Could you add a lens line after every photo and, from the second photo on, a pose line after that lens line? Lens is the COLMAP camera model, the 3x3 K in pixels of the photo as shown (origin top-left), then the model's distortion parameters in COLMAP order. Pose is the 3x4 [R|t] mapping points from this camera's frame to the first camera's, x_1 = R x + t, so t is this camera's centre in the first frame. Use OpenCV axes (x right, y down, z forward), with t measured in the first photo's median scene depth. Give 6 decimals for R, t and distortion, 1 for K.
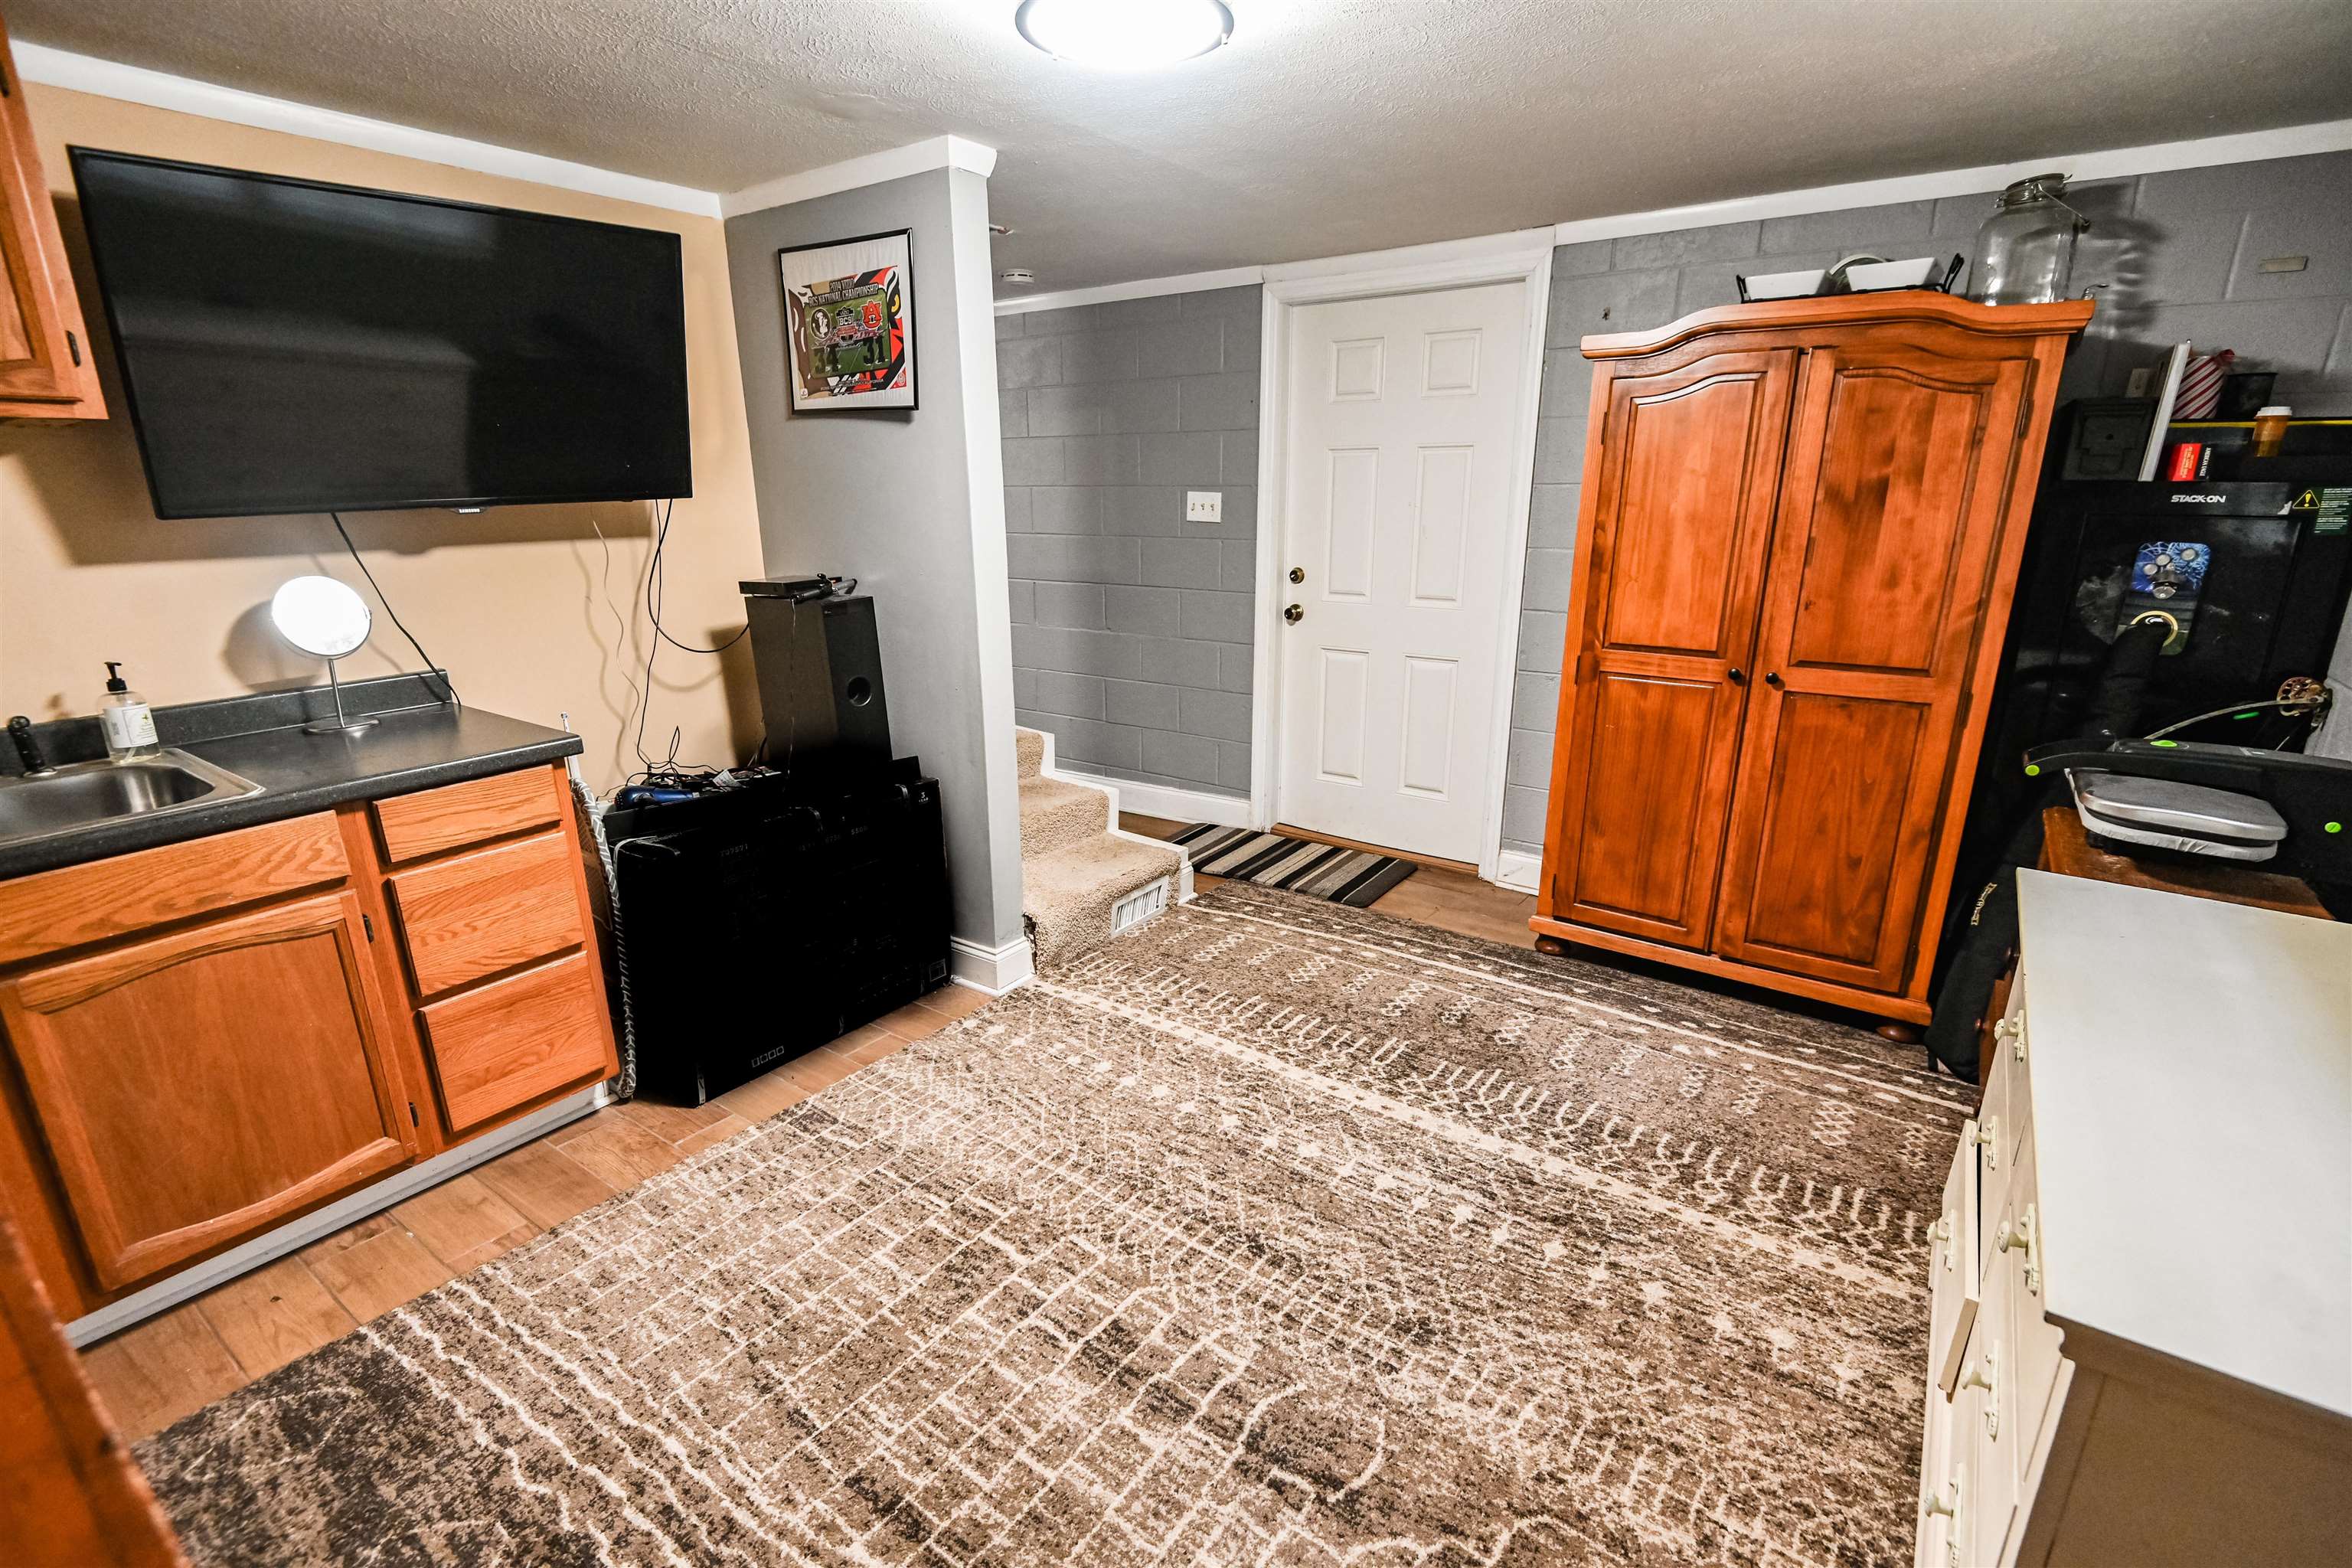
lens RADIAL K [[1082.6, 0, 1174.8], [0, 1082.6, 797.2], [0, 0, 1]] dist [-0.004381, -0.000059]
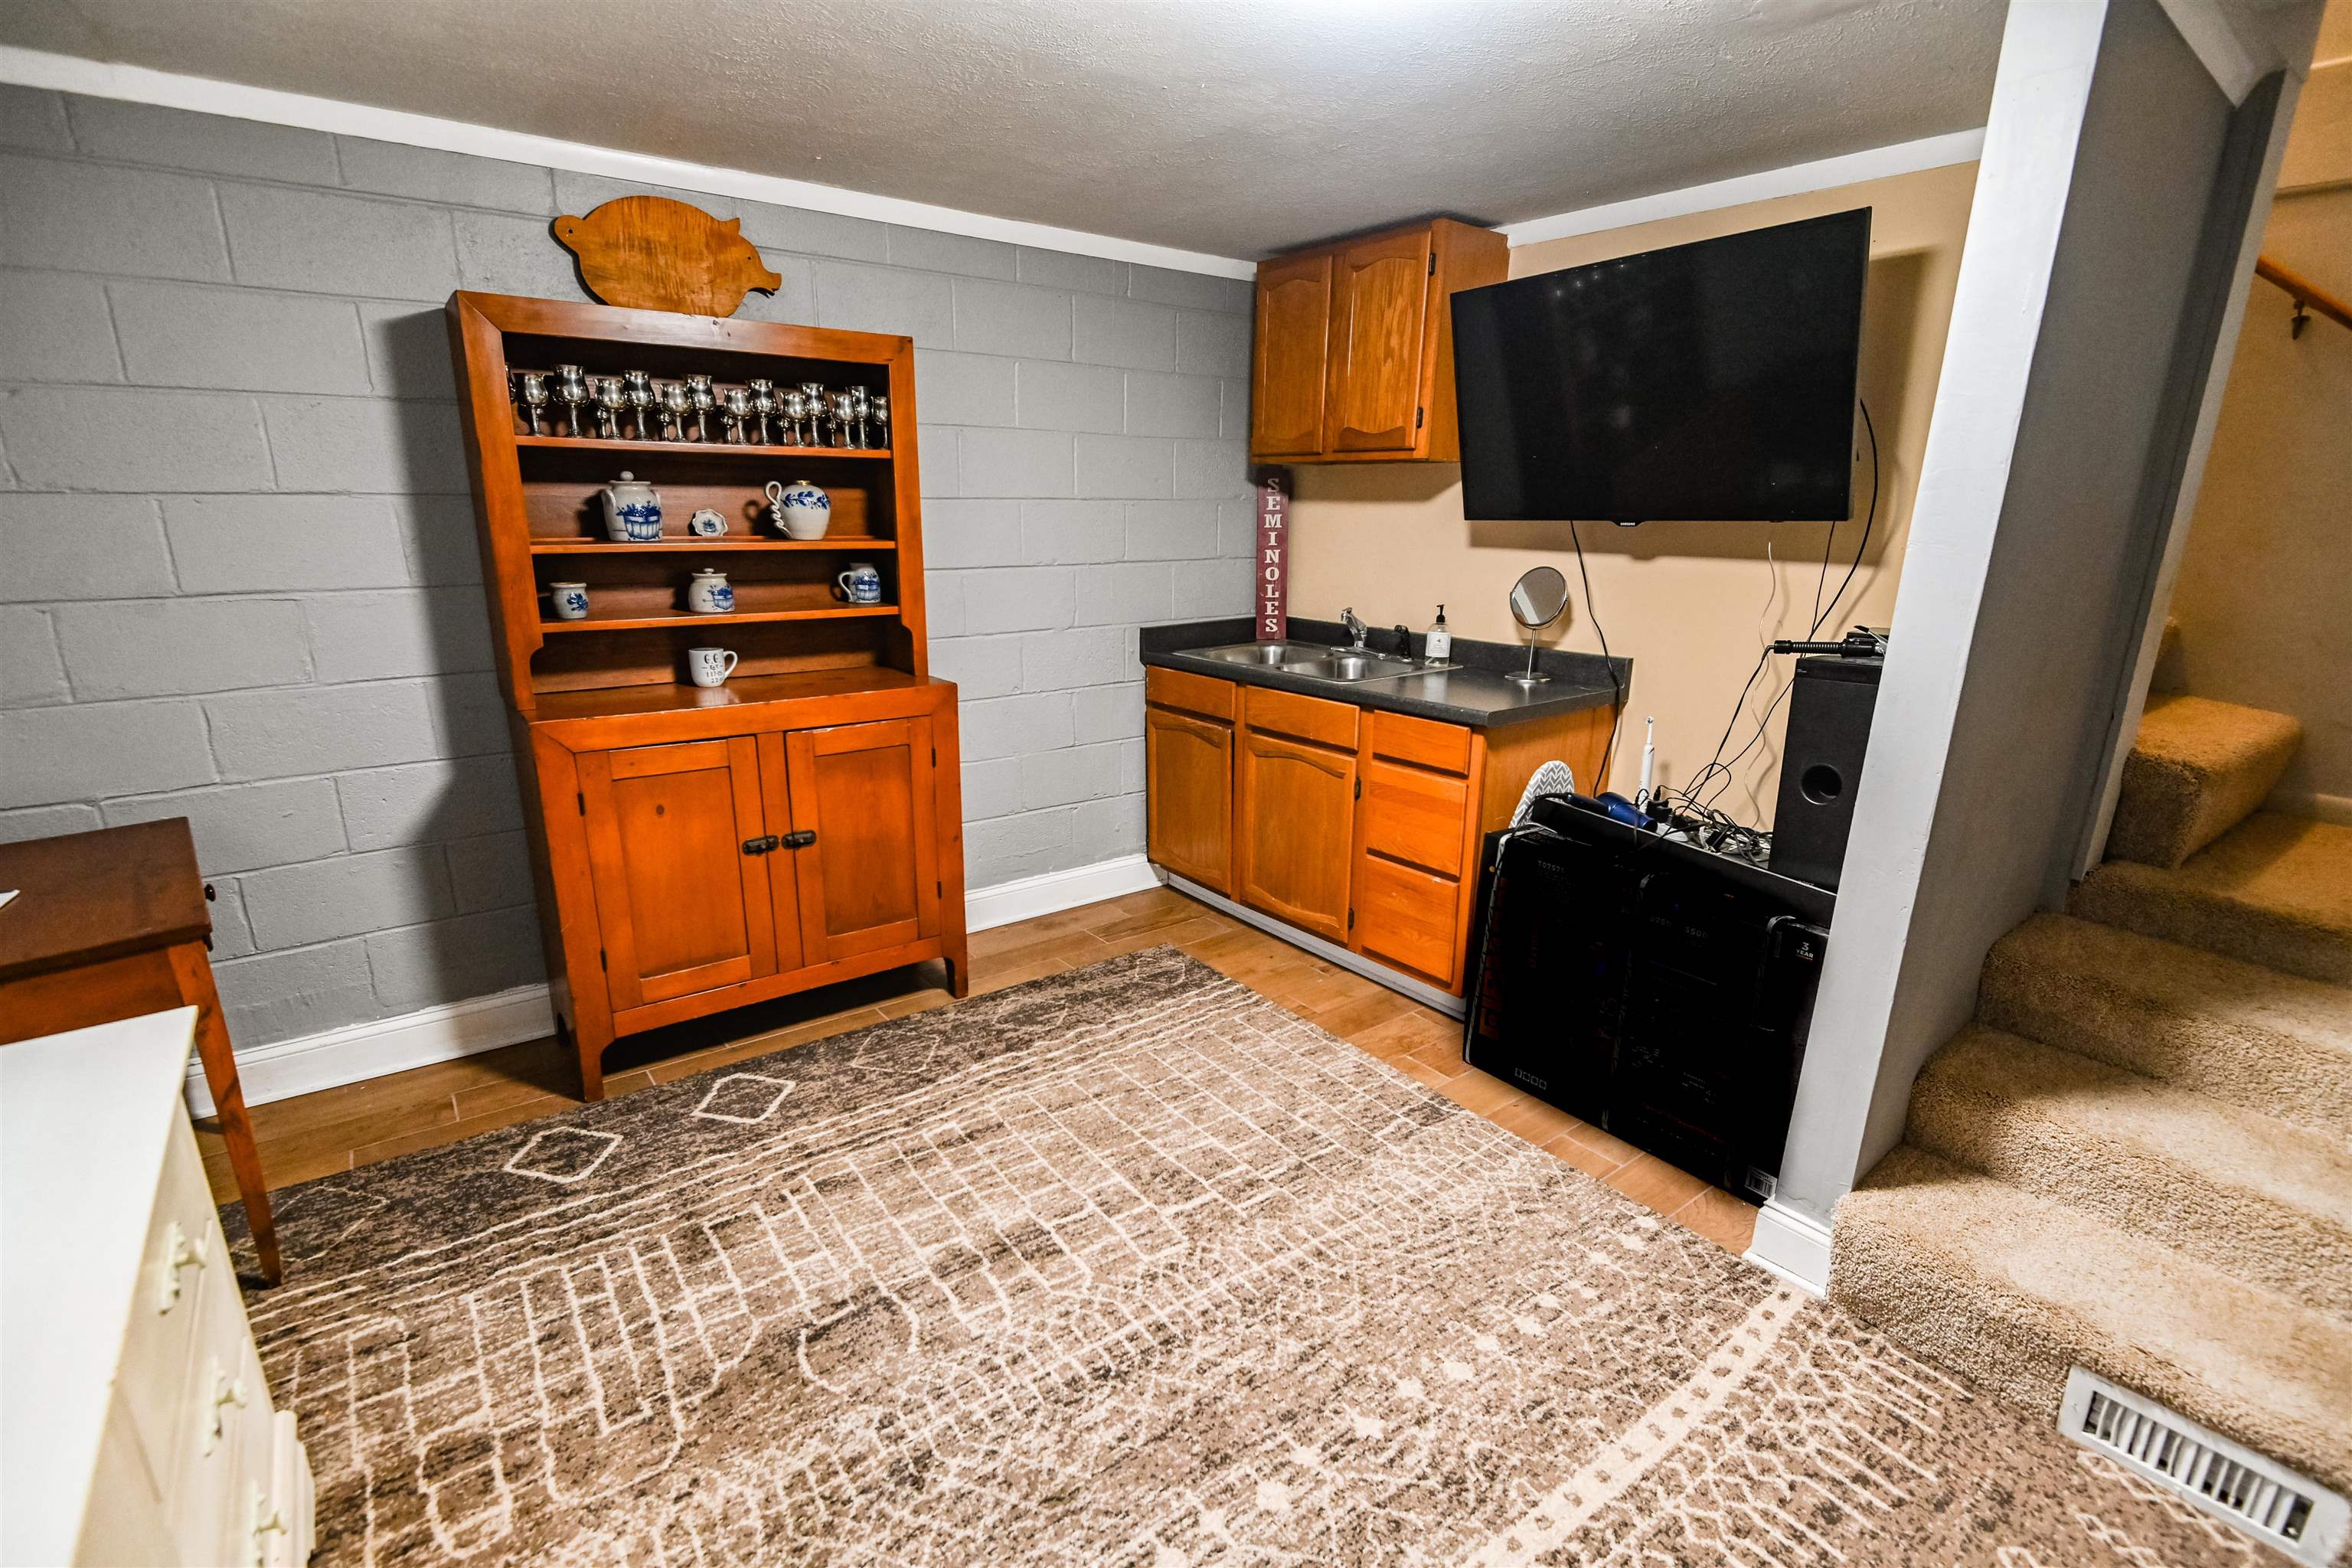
lens RADIAL K [[1082.6, 0, 1169.3], [0, 1082.6, 791.3], [0, 0, 1]] dist [-0.004381, -0.000059]
pose [[-0.292574, 0.255303, -0.921532, 0.811710], [-0.275142, 0.900471, 0.336822, -0.343468], [0.915804, 0.352098, -0.193210, 1.146907]]
